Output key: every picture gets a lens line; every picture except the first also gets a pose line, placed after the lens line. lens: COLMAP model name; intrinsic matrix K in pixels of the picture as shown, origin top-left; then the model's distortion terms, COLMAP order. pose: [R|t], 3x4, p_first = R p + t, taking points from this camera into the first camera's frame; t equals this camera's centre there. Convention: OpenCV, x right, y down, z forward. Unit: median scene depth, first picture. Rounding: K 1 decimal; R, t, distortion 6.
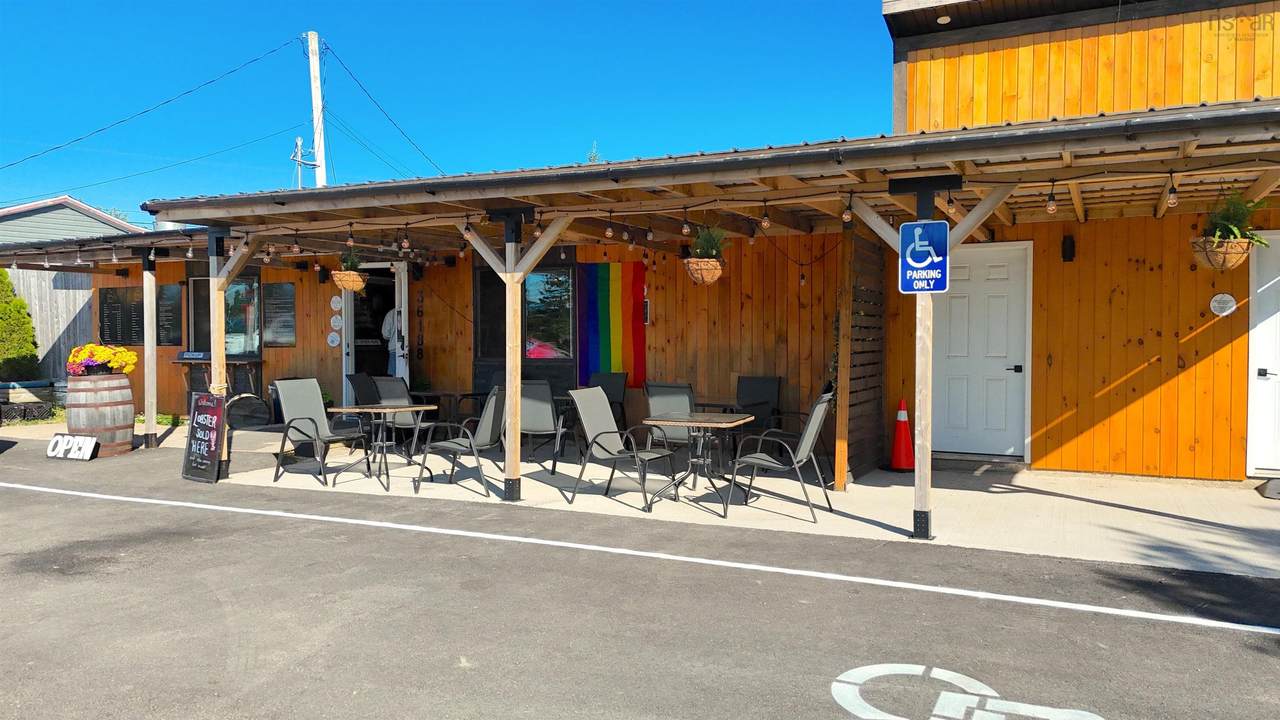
lens RADIAL K [[934.1, 0, 645.7], [0, 934.1, 362.8], [0, 0, 1]] dist [0.093685, -0.095106]
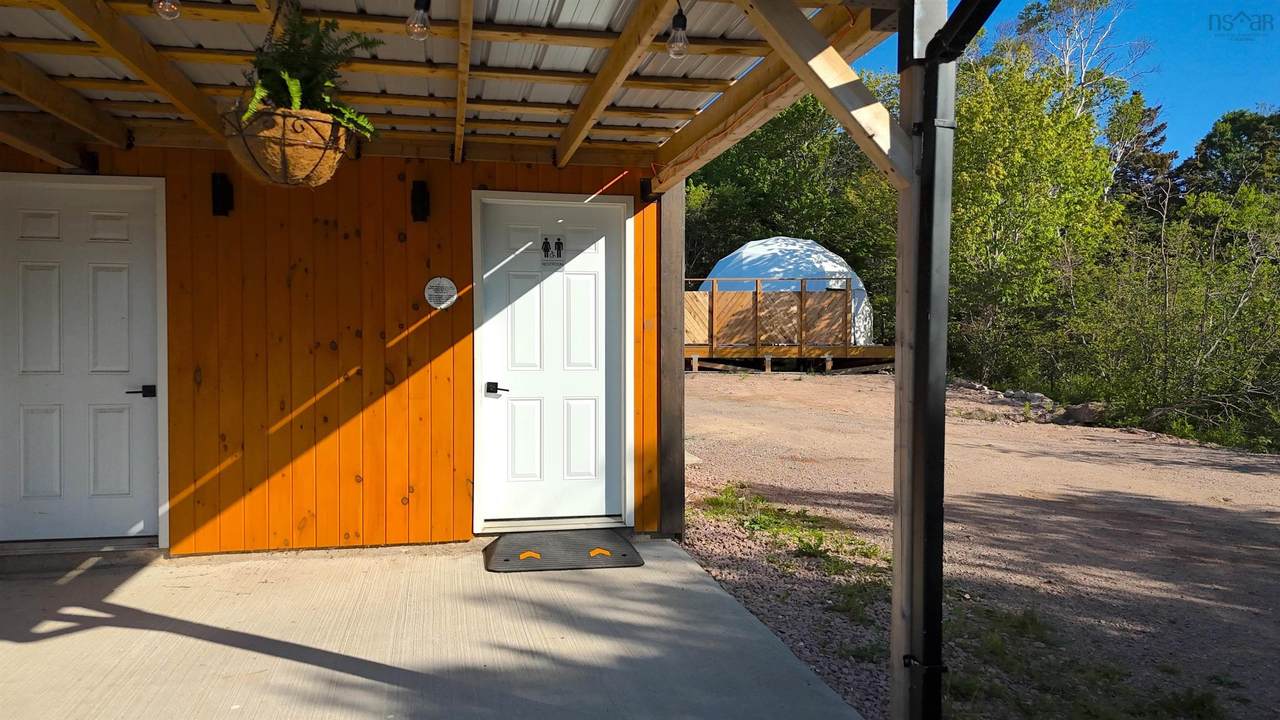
lens RADIAL K [[934.1, 0, 645.7], [0, 934.1, 362.8], [0, 0, 1]] dist [0.093685, -0.095106]
pose [[0.790935, -0.015850, 0.611694, 0.289702], [0.014534, 0.999869, 0.007115, -0.011648], [-0.611727, 0.003262, 0.791062, 0.348634]]
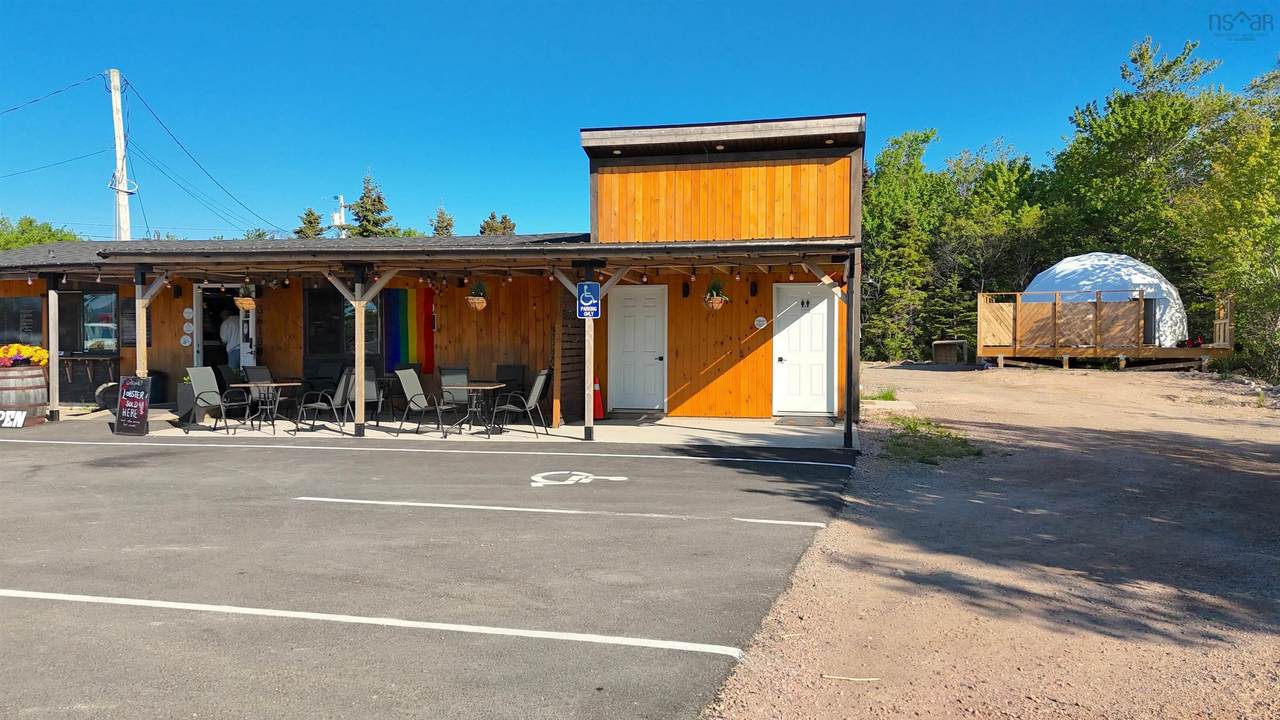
lens RADIAL K [[934.1, 0, 645.7], [0, 934.1, 362.8], [0, 0, 1]] dist [0.093685, -0.095106]
pose [[0.968306, -0.004897, 0.249719, -0.058734], [0.005406, 0.999984, -0.001352, 0.016937], [-0.249709, 0.002659, 0.968317, -0.665561]]
